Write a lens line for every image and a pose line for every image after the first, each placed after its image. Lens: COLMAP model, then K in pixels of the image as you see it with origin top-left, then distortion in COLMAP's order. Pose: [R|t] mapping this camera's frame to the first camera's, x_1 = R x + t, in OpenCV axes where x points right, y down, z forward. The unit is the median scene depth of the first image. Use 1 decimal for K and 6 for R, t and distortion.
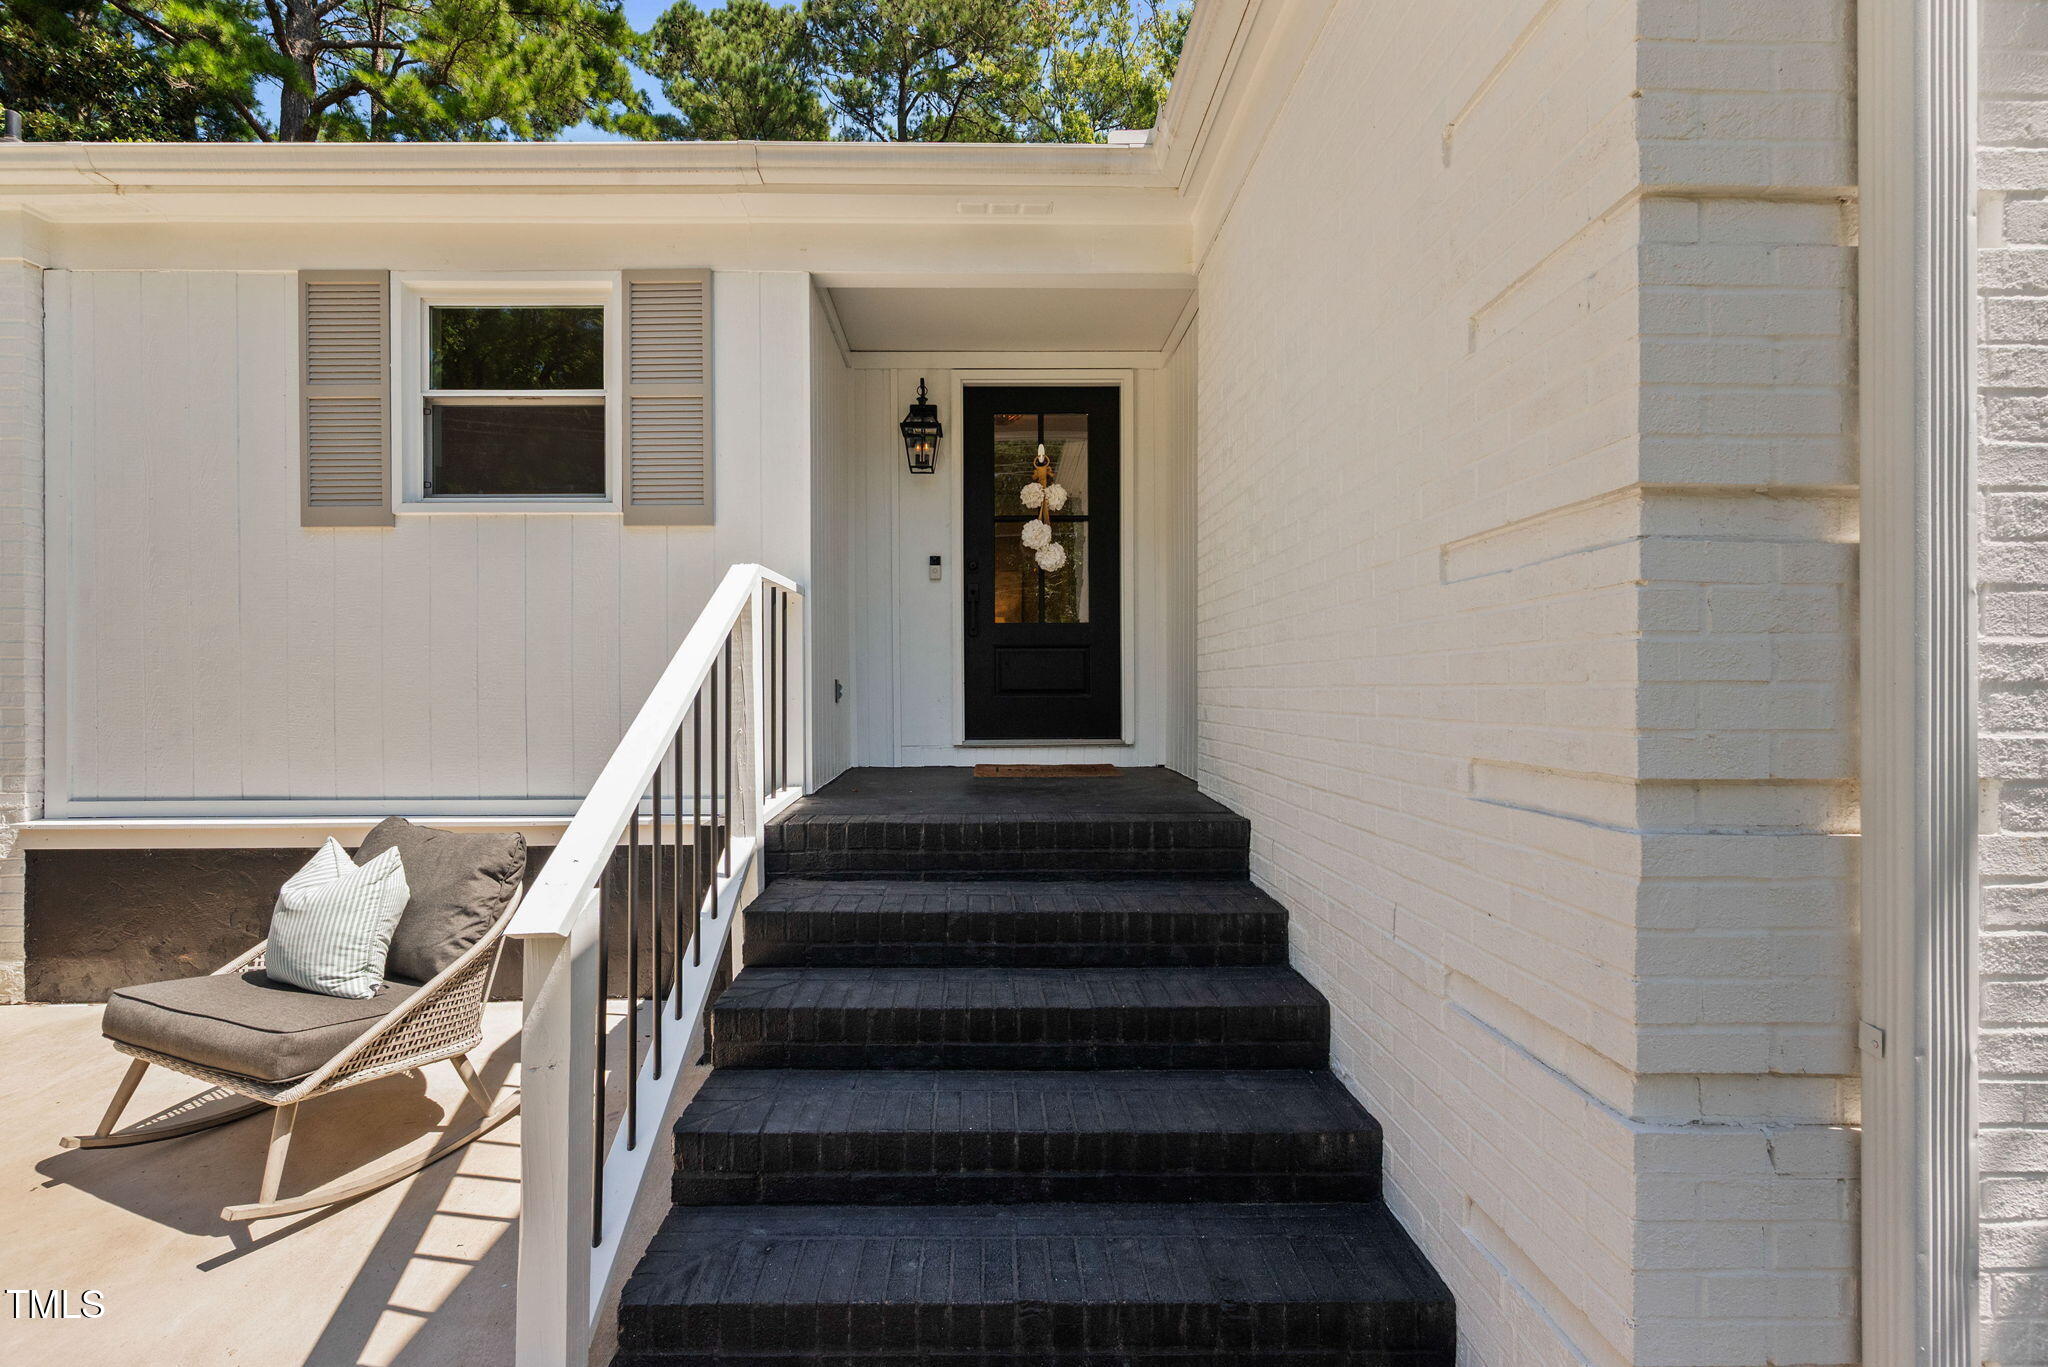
lens RADIAL K [[807.9, 0, 1006.3], [0, 807.9, 685.3], [0, 0, 1]] dist [-0.000834, -0.000210]
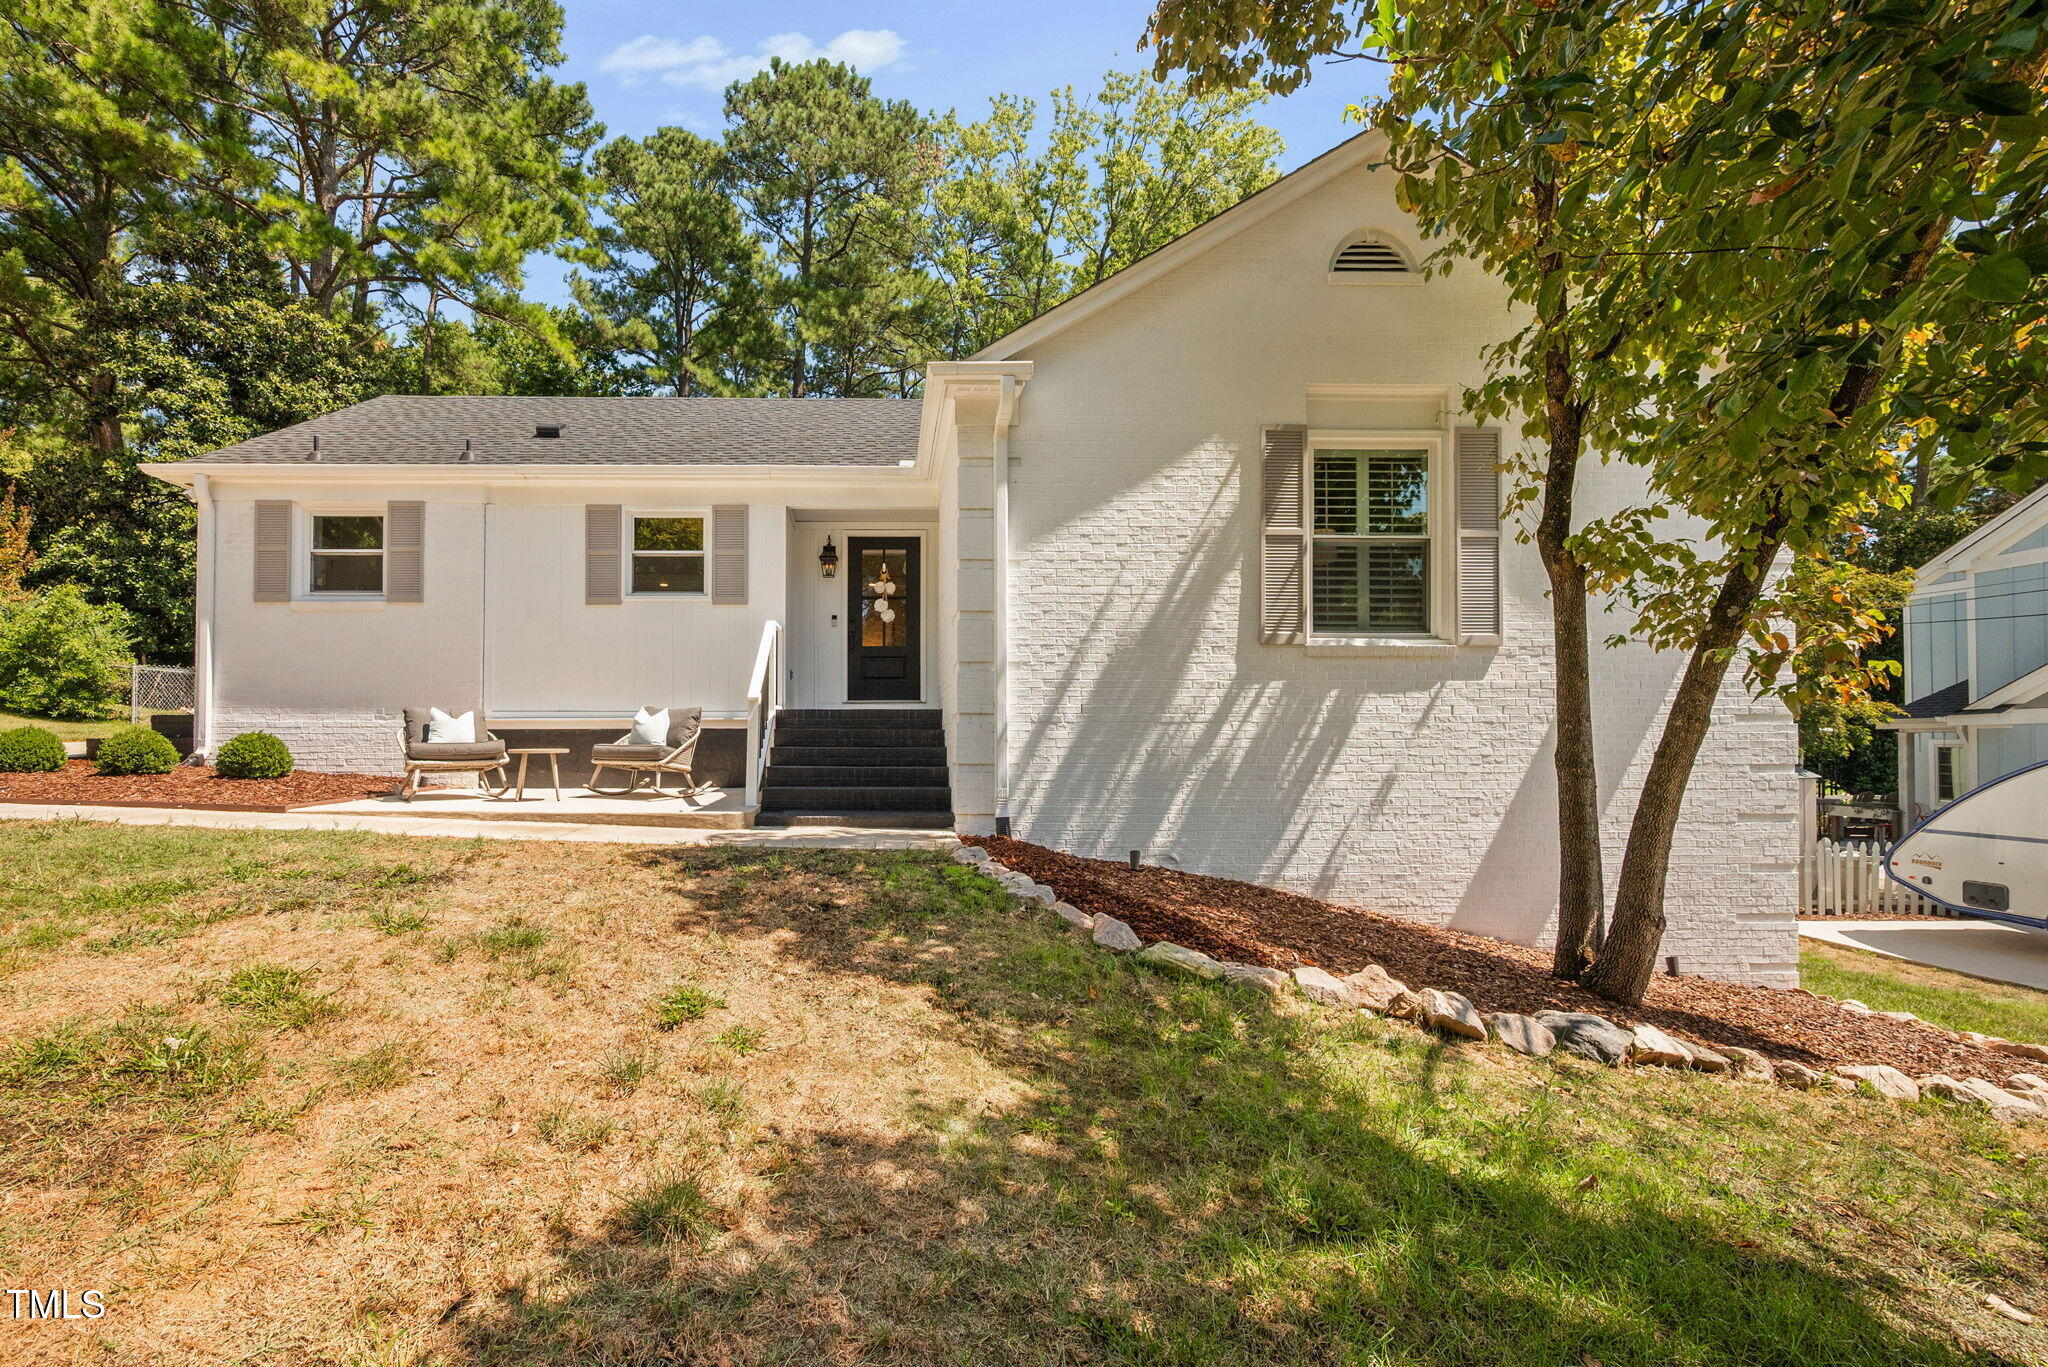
lens RADIAL K [[803.7, 0, 883.3], [0, 803.7, 712.9], [0, 0, 1]] dist [-0.000617, -0.000050]
pose [[0.999690, 0.004728, -0.024429, 0.097634], [-0.005289, 0.999722, -0.022965, 0.151131], [0.024314, 0.023087, 0.999438, -1.154163]]
